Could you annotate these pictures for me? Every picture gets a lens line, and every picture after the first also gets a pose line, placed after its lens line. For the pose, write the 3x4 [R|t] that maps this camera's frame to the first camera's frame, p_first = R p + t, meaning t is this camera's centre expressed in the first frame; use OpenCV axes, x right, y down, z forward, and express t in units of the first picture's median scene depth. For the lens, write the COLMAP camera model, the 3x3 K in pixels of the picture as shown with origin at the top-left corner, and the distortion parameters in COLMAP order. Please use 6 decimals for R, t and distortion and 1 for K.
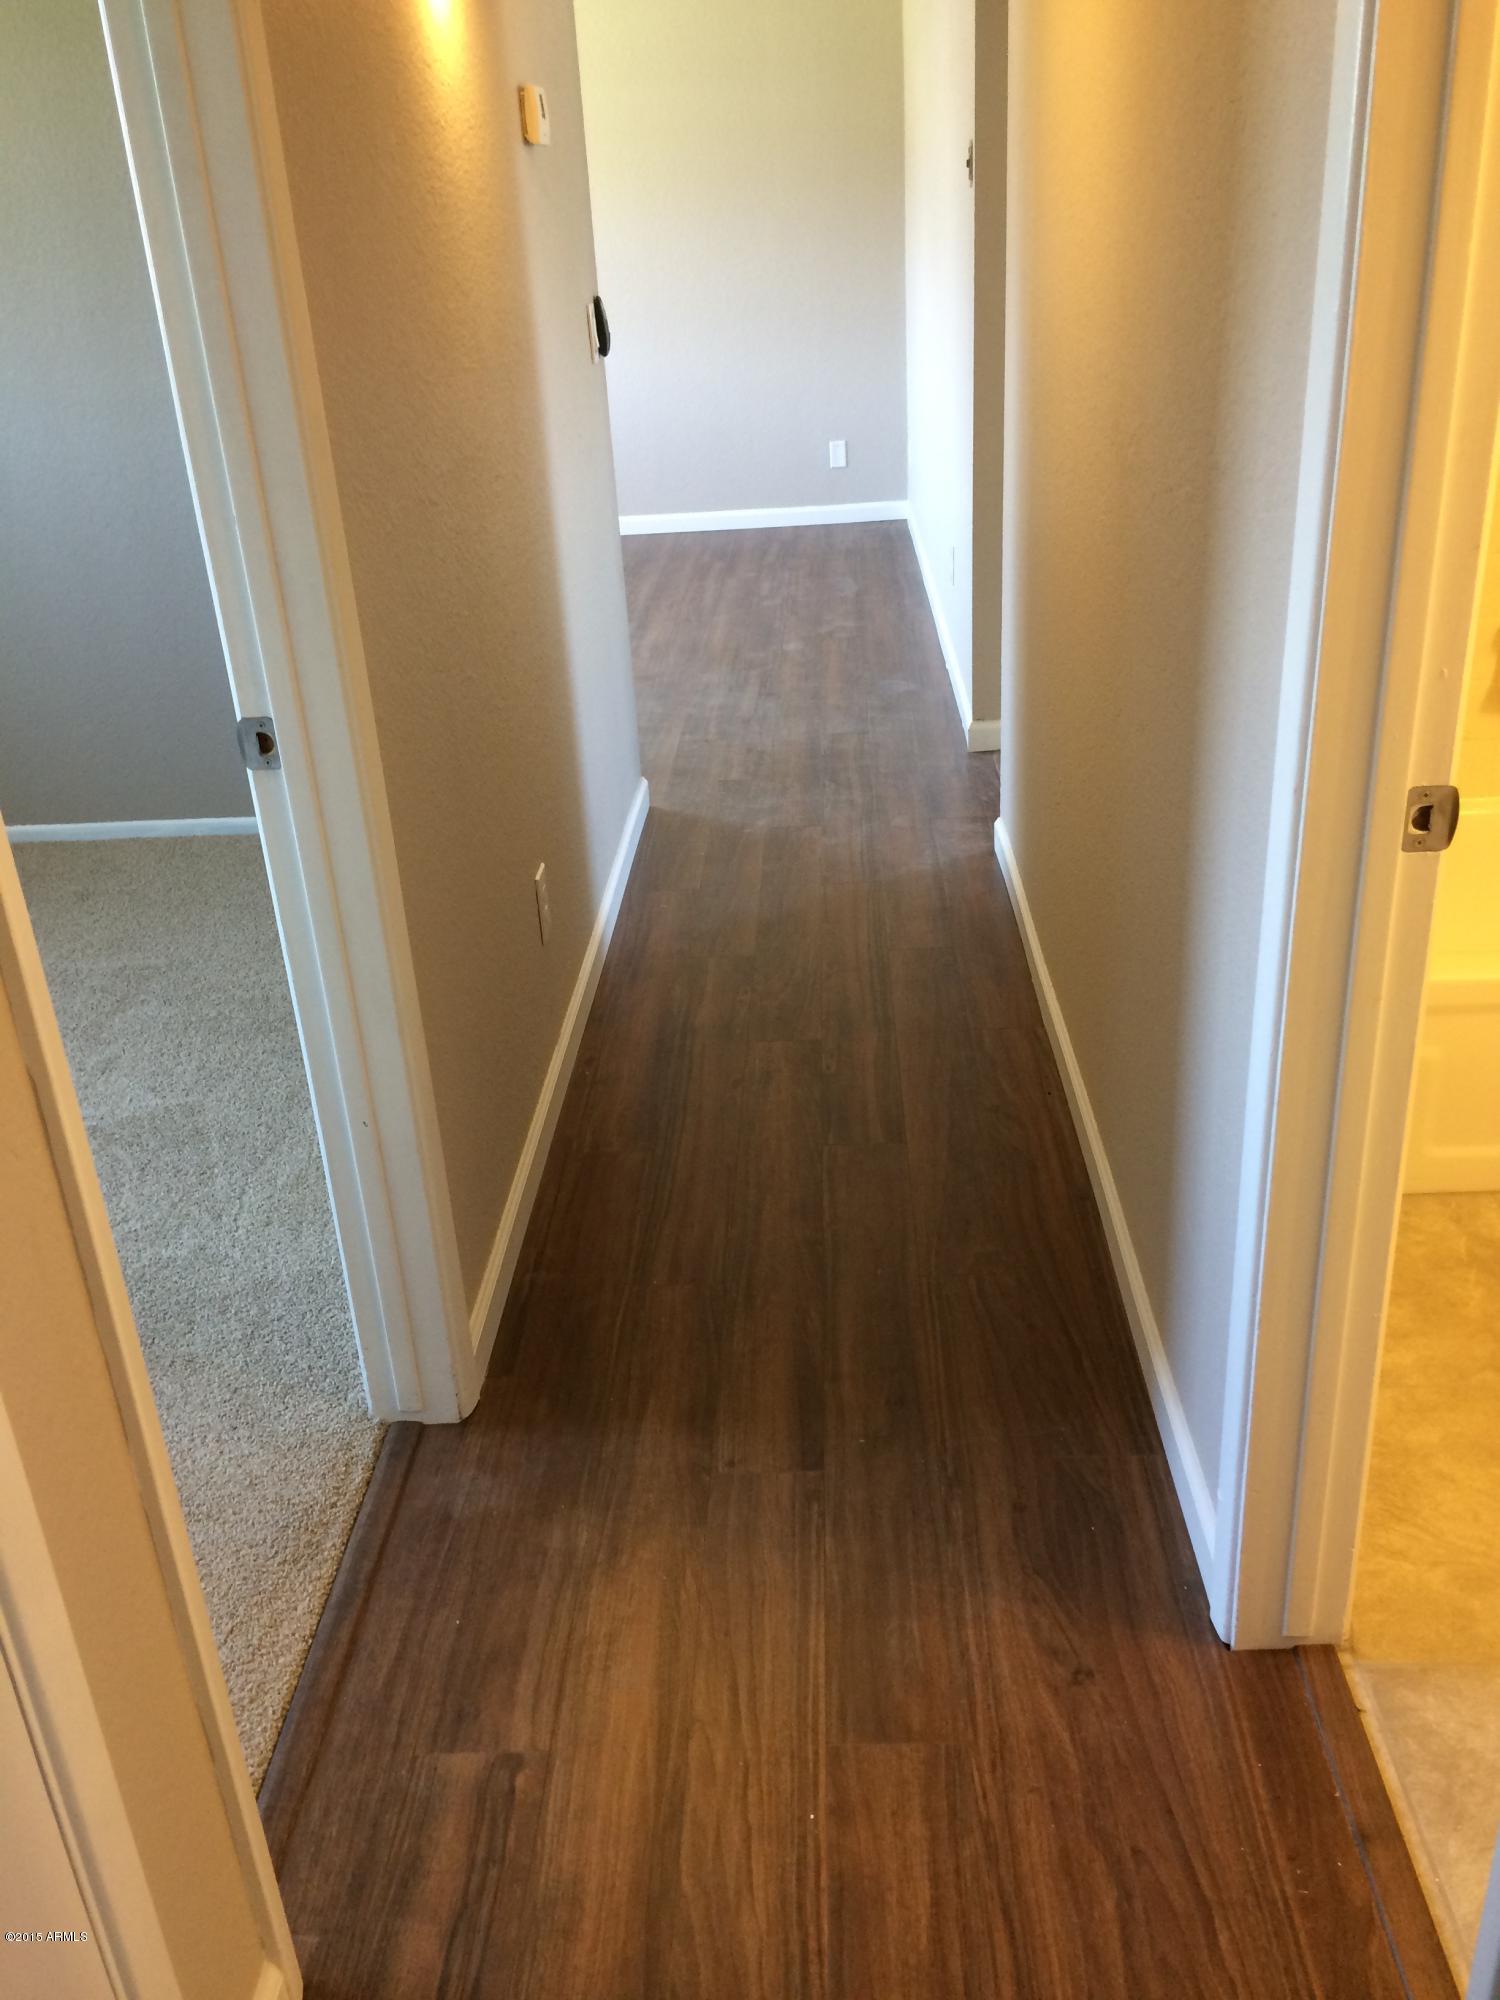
lens RADIAL K [[1667.5, 0, 749.3], [0, 1667.5, 1003.8], [0, 0, 1]] dist [0.044963, -0.022787]
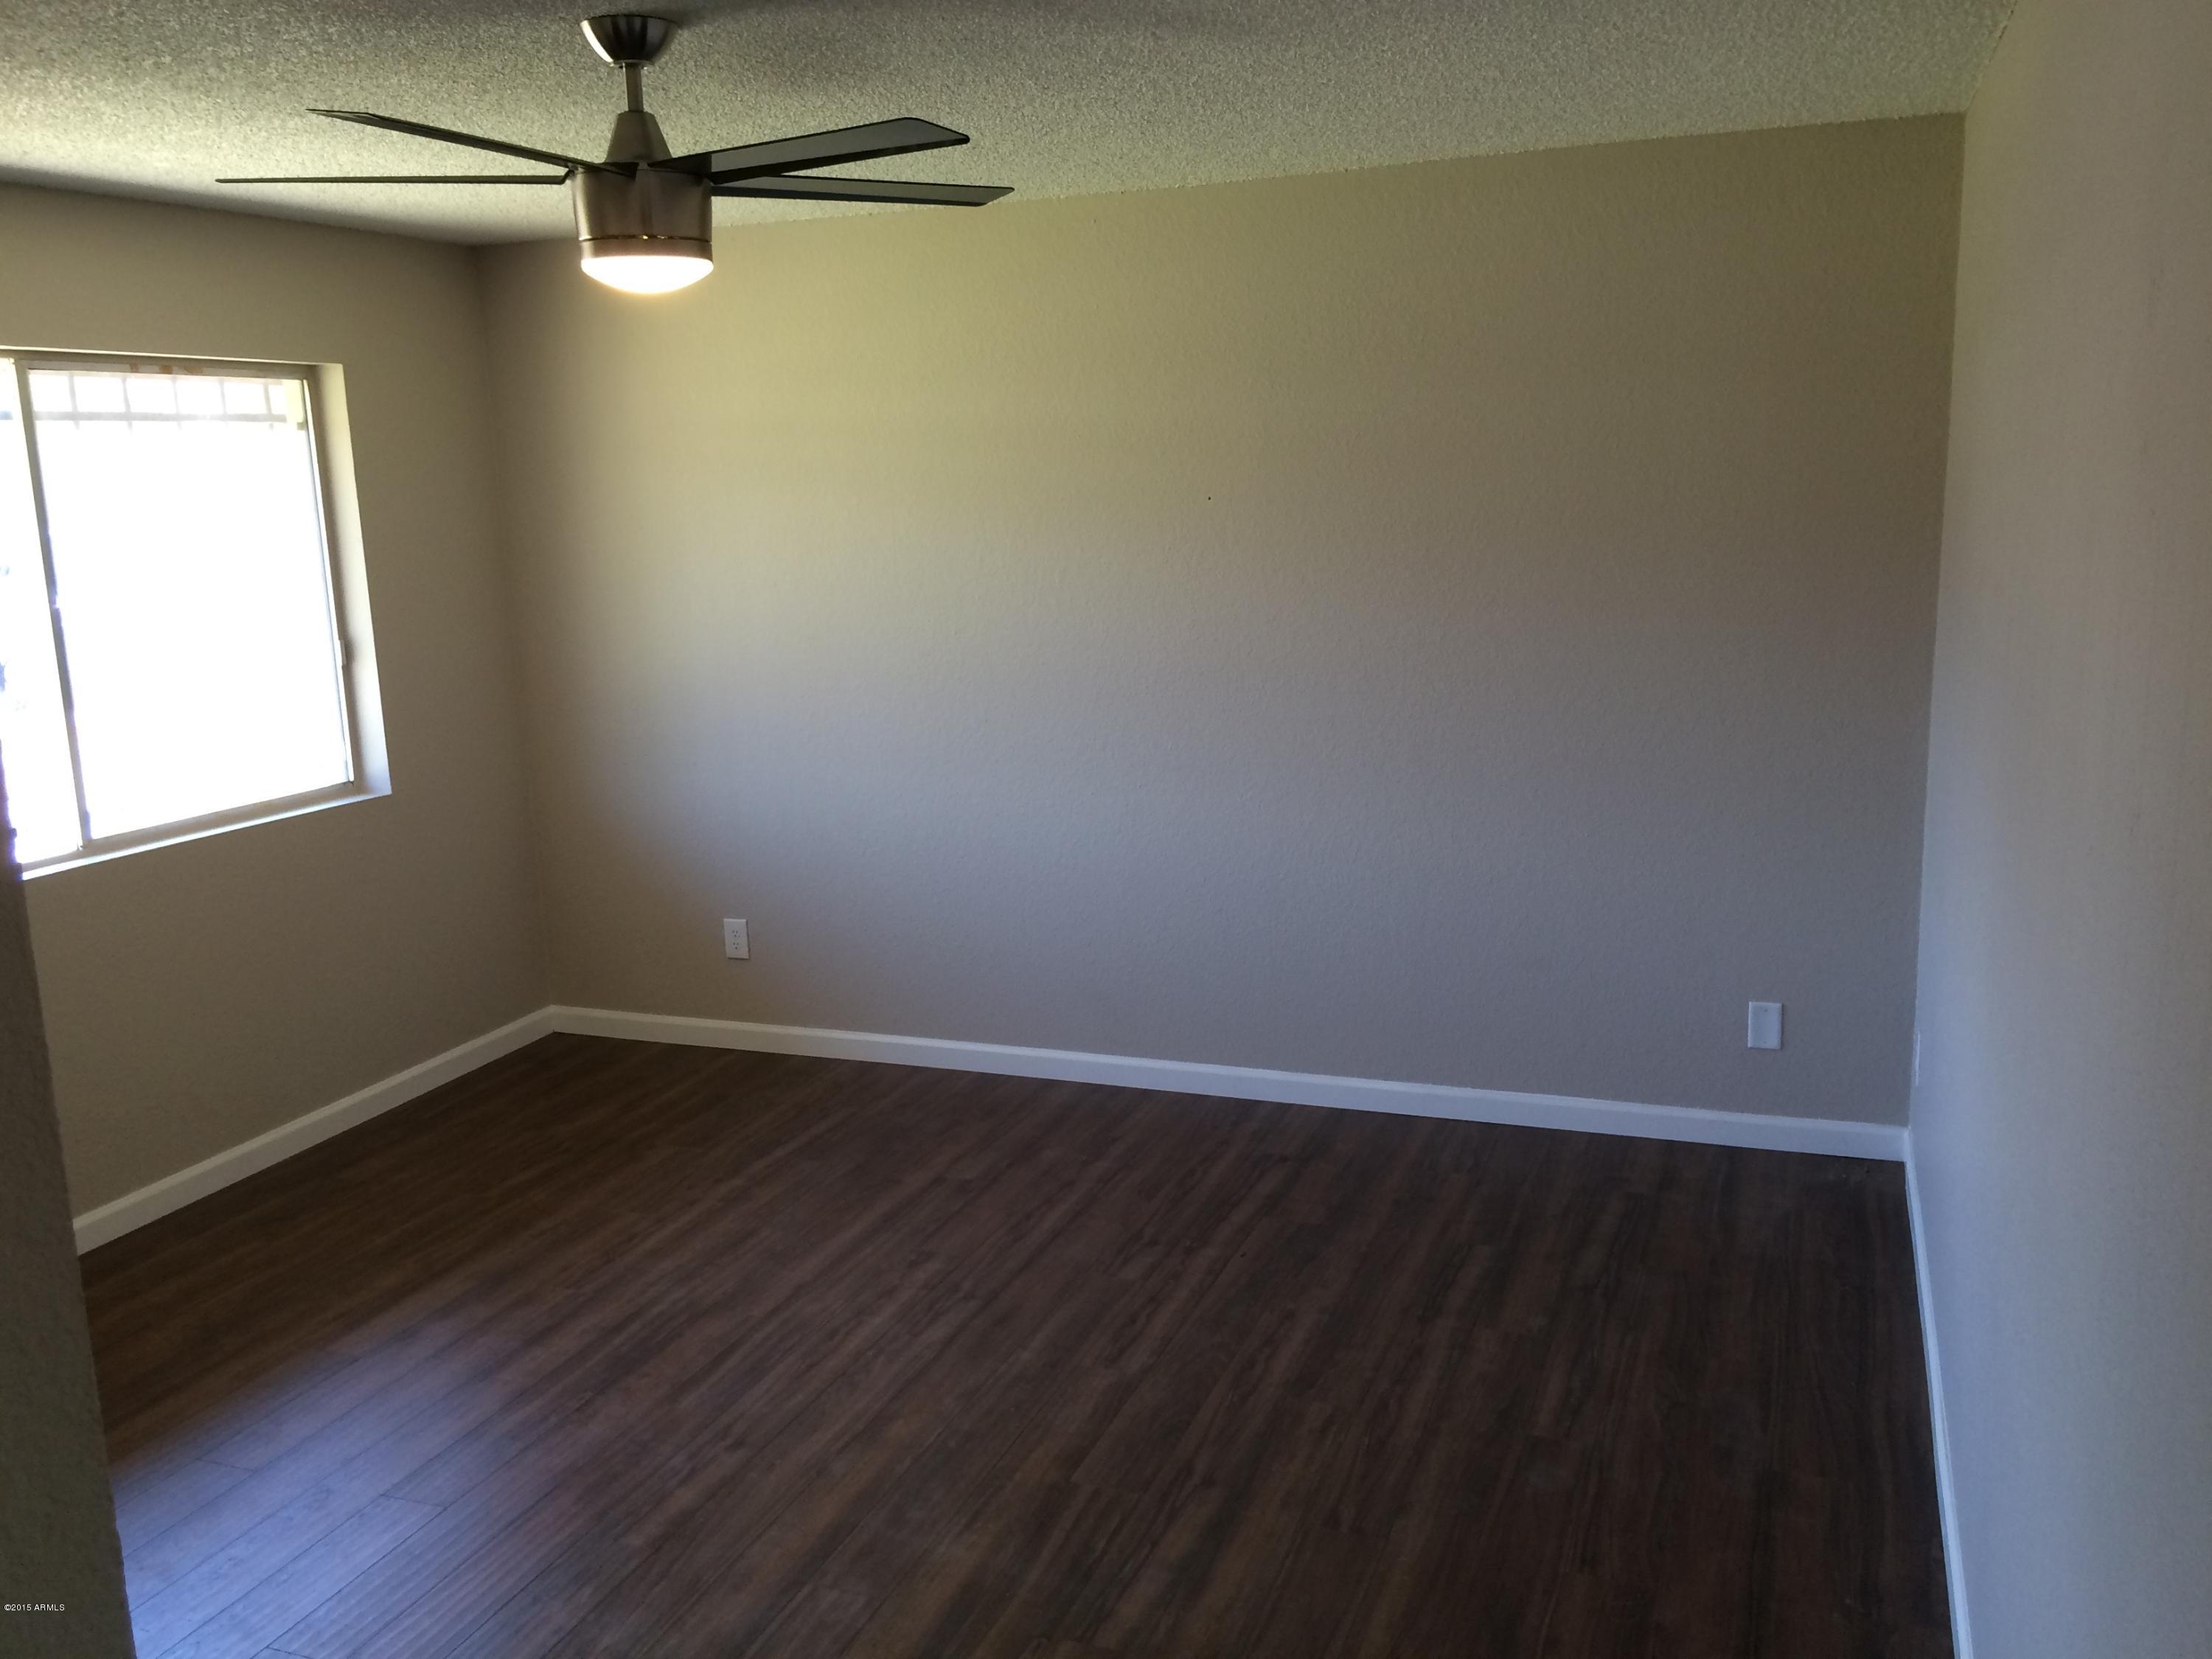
lens RADIAL K [[1844.3, 0, 1104.7], [0, 1844.3, 822.7], [0, 0, 1]] dist [0.044963, -0.022787]
pose [[0.945564, 0.083776, -0.314467, 0.036809], [-0.151704, 0.968354, -0.198181, -0.256347], [0.287913, 0.235099, 0.928351, 0.422253]]
